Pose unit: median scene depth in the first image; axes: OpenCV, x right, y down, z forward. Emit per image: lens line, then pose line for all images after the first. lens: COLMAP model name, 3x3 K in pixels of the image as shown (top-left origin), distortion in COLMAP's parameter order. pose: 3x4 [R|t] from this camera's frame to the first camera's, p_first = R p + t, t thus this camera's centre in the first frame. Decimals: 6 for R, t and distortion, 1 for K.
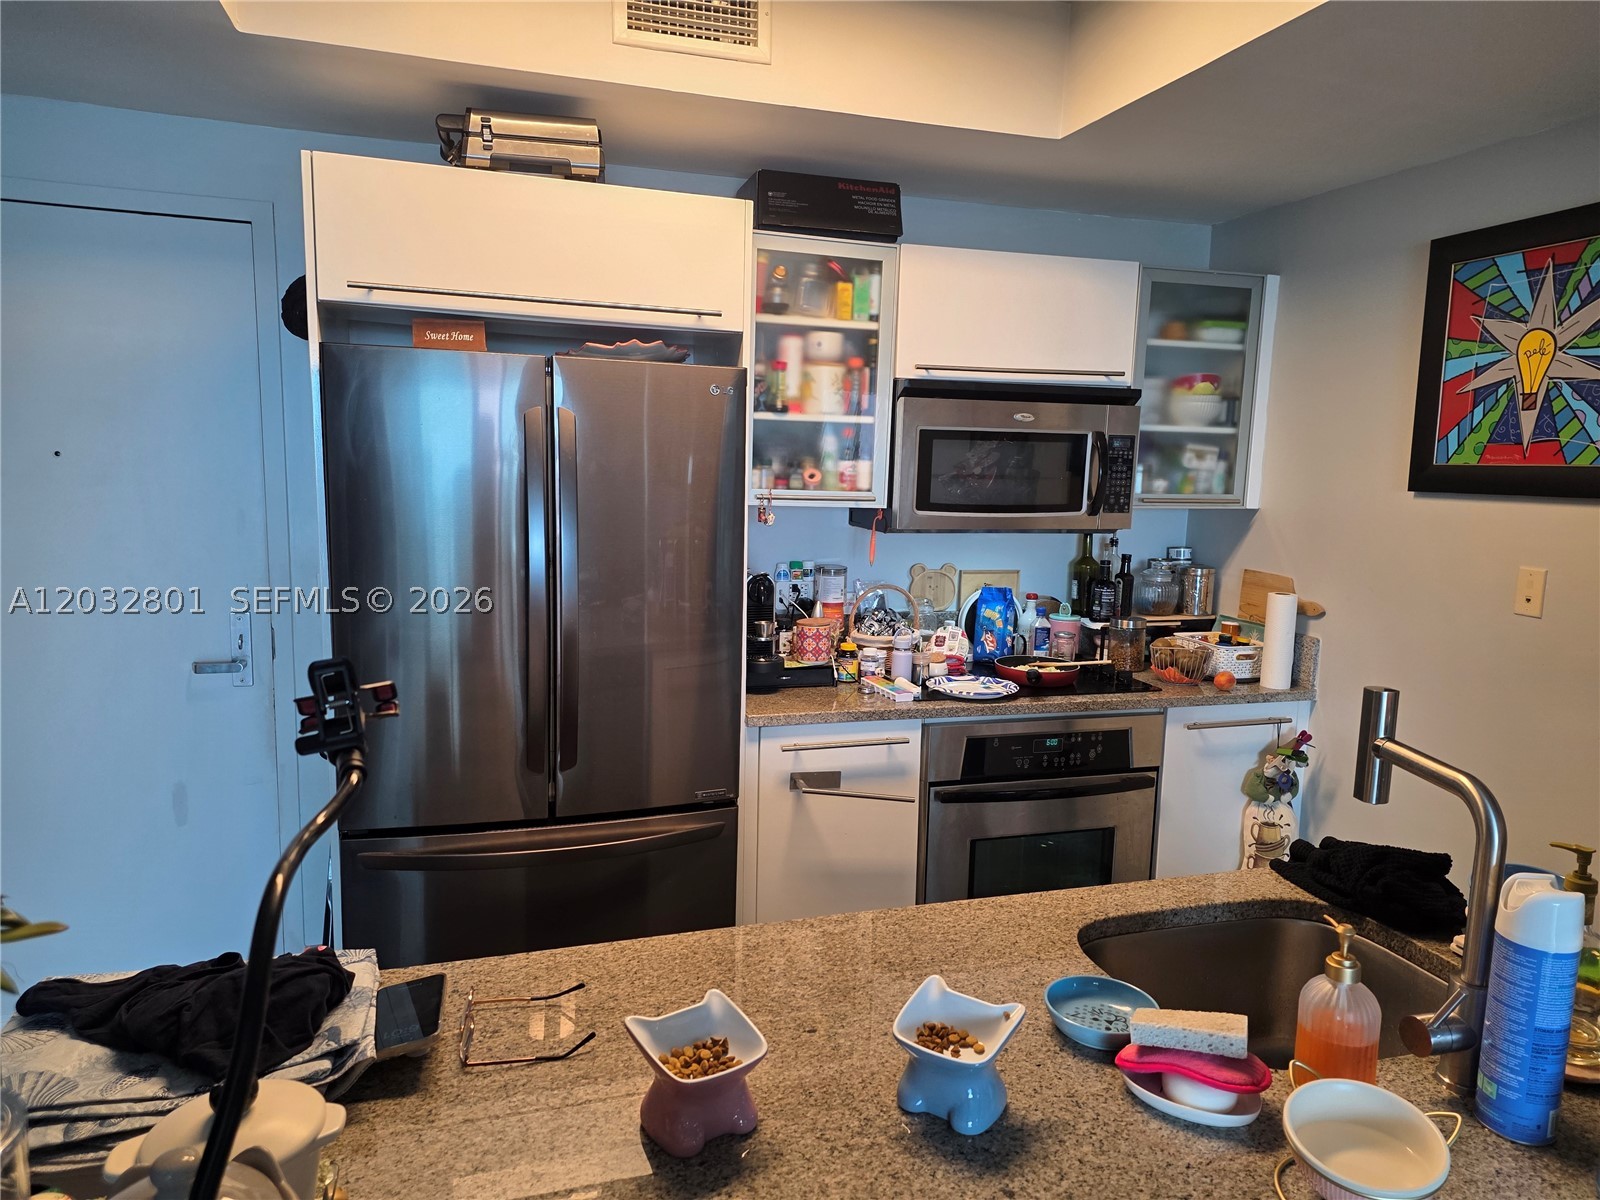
lens RADIAL K [[1046.7, 0, 803.6], [0, 1046.7, 594.4], [0, 0, 1]] dist [0.103560, -0.081460]
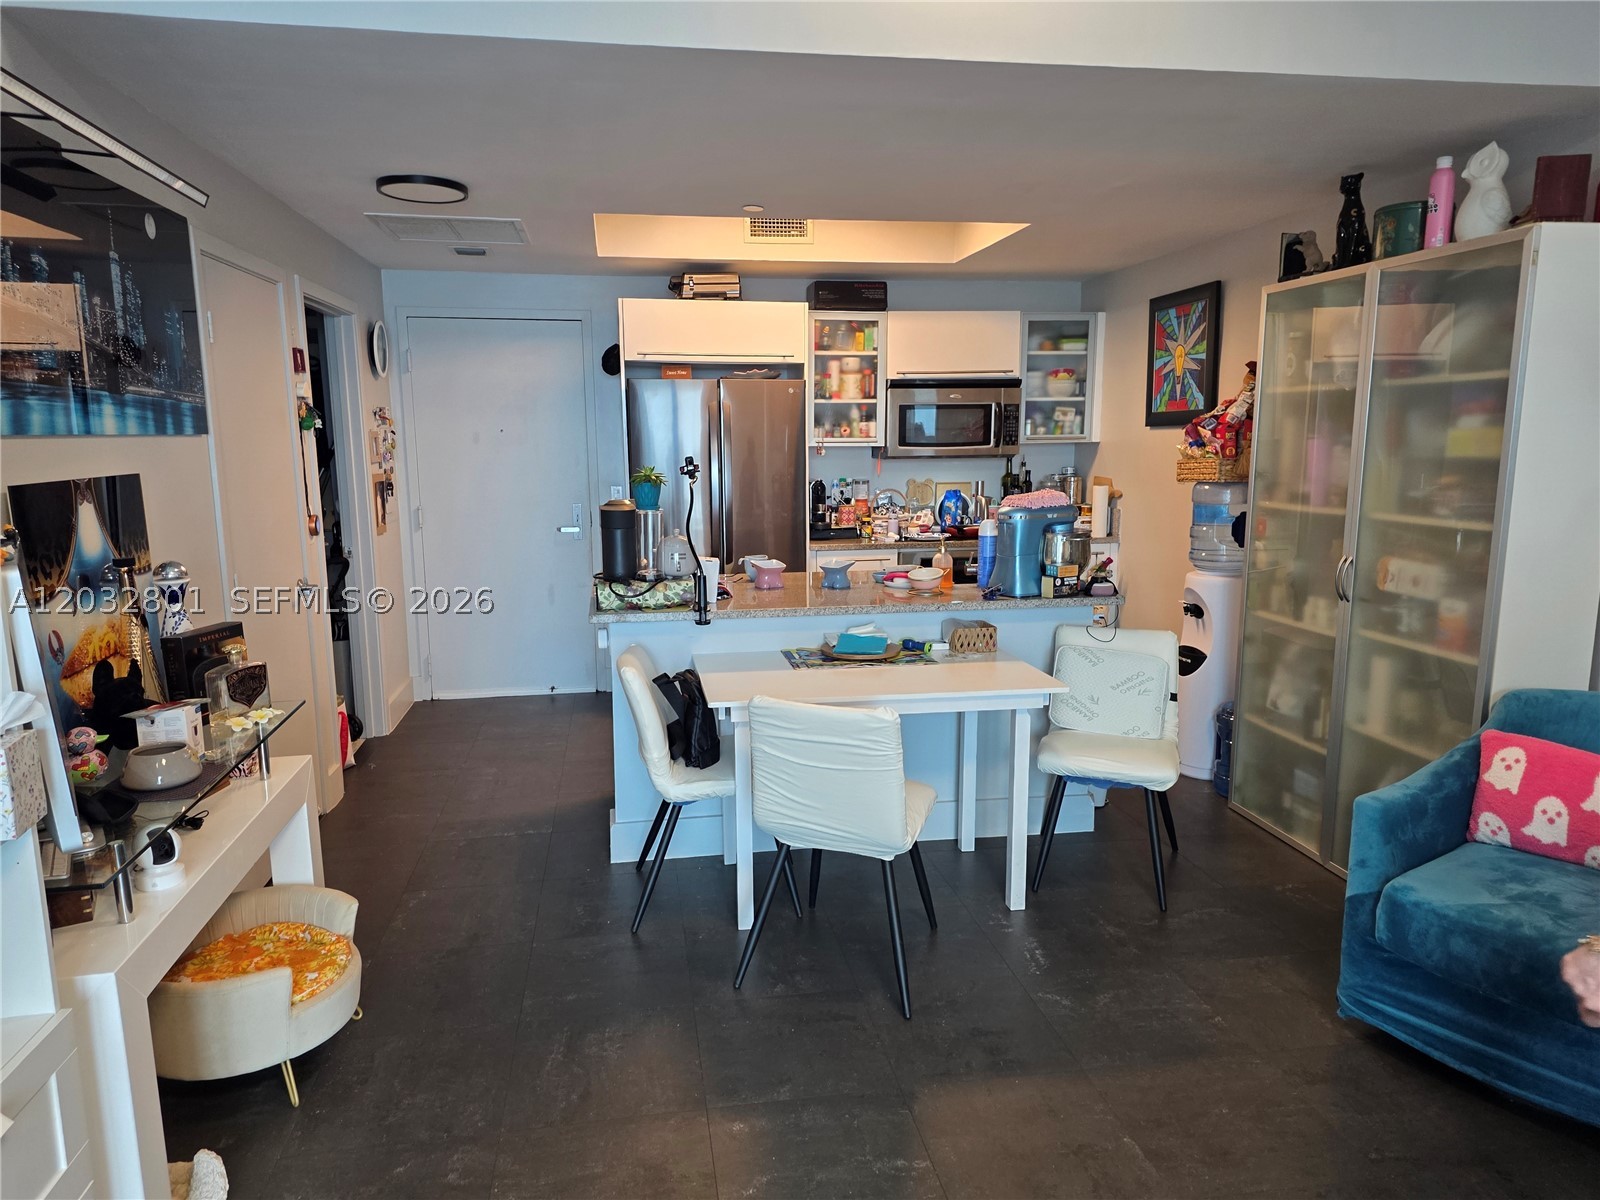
lens RADIAL K [[1083.1, 0, 766.3], [0, 1083.1, 594.3], [0, 0, 1]] dist [0.115121, -0.099083]
pose [[0.986189, -0.009533, -0.165349, 0.197896], [0.010680, 0.999925, 0.006052, 0.181783], [0.165278, -0.007734, 0.986217, -1.047449]]
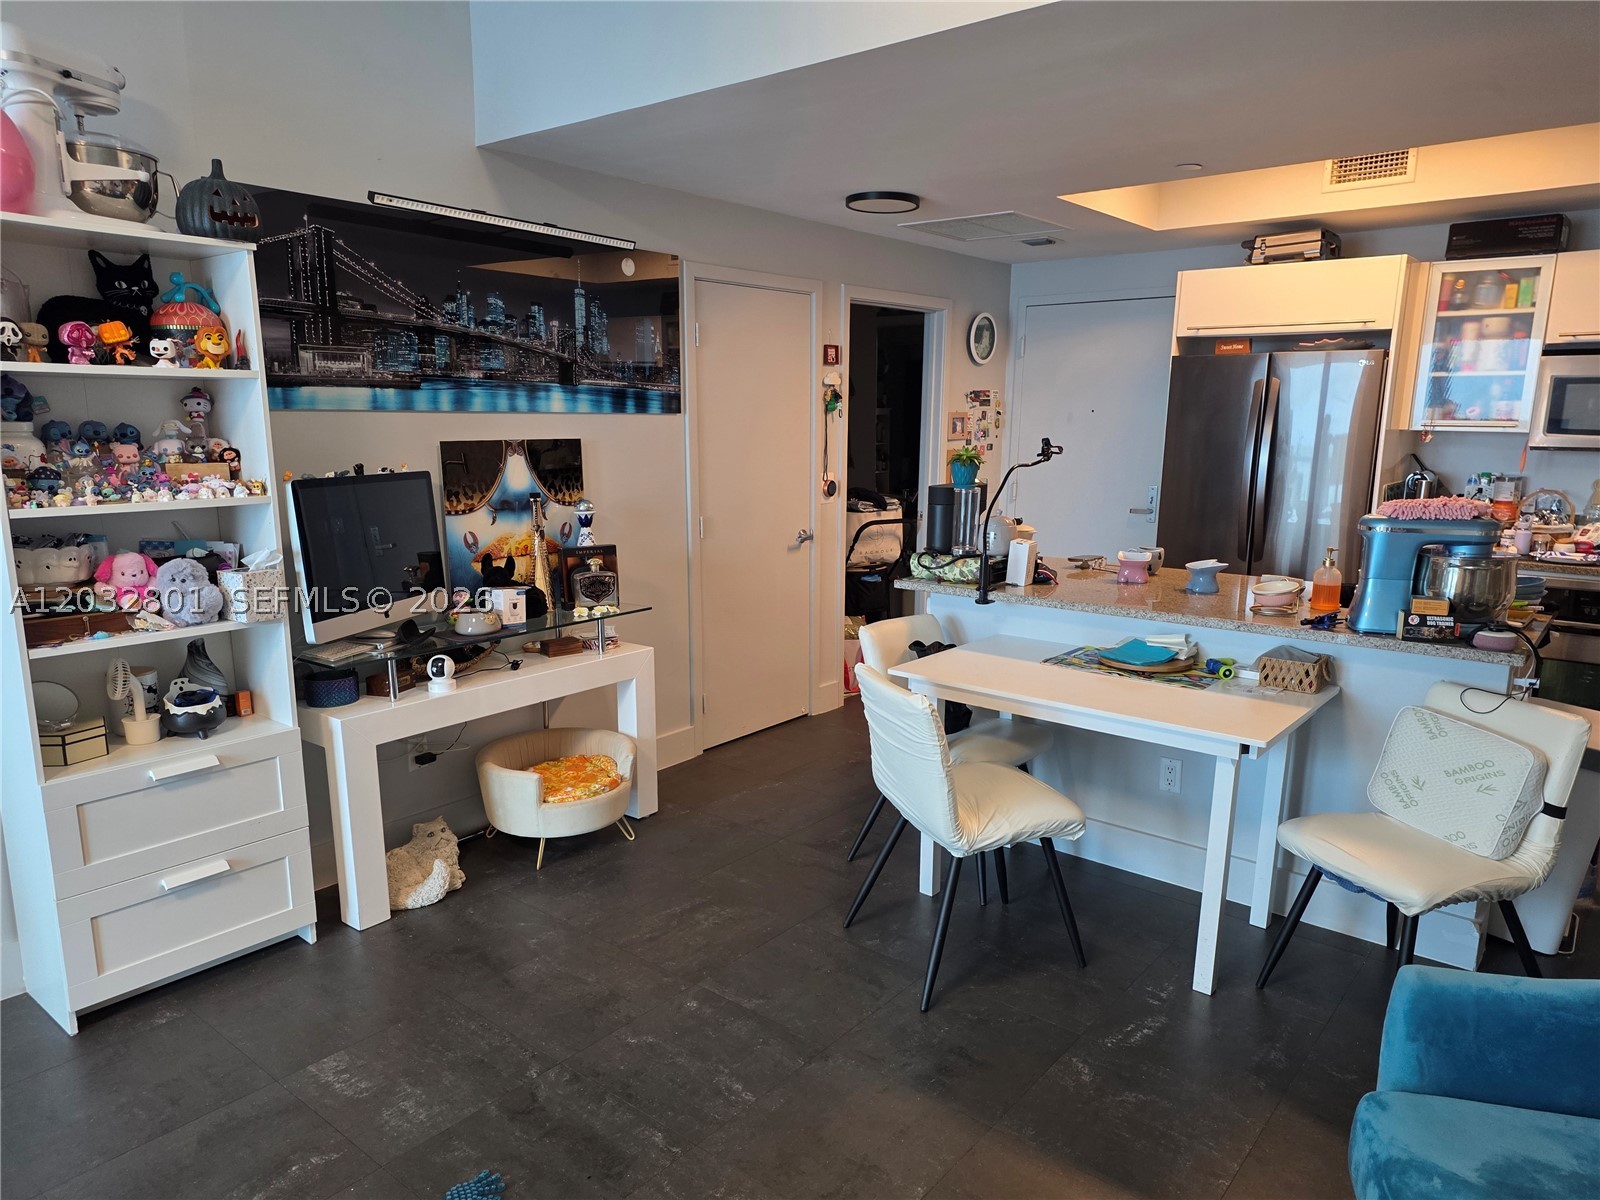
lens RADIAL K [[1048.9, 0, 793.7], [0, 1048.9, 607.7], [0, 0, 1]] dist [0.077409, -0.057357]
pose [[0.535945, 0.131889, -0.833887, 0.828947], [-0.109464, 0.990240, 0.086265, 0.145877], [0.837126, 0.045047, 0.545151, -0.685836]]
